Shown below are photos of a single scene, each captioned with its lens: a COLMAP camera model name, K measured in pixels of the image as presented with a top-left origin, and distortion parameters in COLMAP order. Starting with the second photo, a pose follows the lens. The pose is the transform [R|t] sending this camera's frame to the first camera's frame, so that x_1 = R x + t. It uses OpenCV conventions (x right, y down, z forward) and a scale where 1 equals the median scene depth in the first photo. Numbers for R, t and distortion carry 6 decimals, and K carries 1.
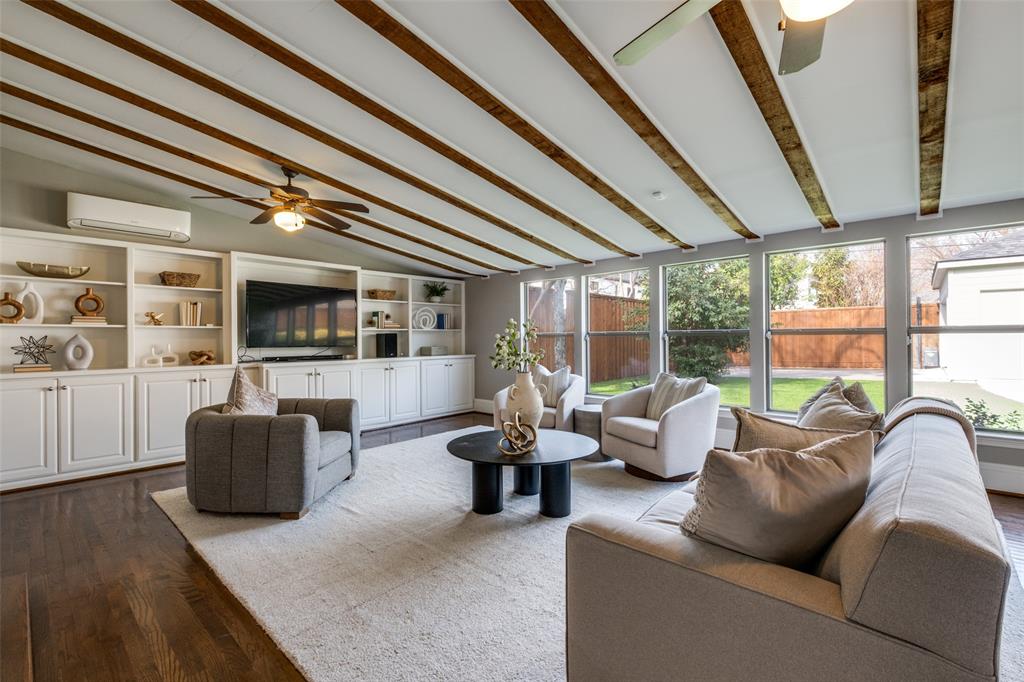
lens RADIAL K [[458.3, 0, 512.0], [0, 458.3, 341.0], [0, 0, 1]] dist [-0.036828, 0.000171]
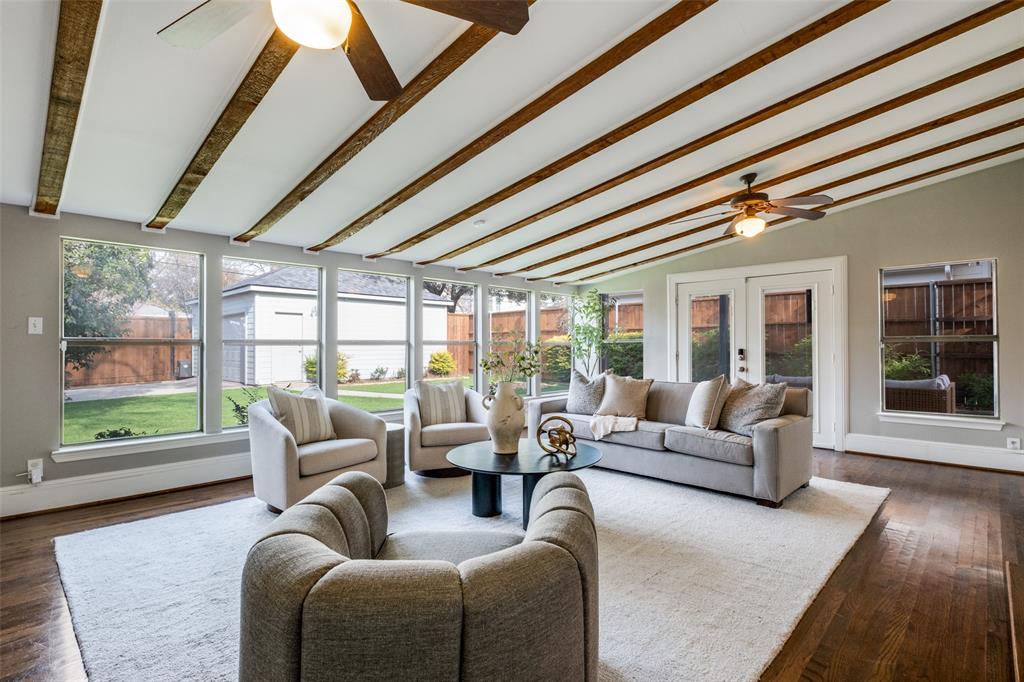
lens RADIAL K [[496.8, 0, 512.0], [0, 496.8, 341.0], [0, 0, 1]] dist [0.001975, 0.000120]
pose [[0.018243, 0.021434, 0.999604, -0.203303], [0.004040, 0.999760, -0.021511, -0.000583], [-0.999825, 0.004431, 0.018152, 0.189985]]
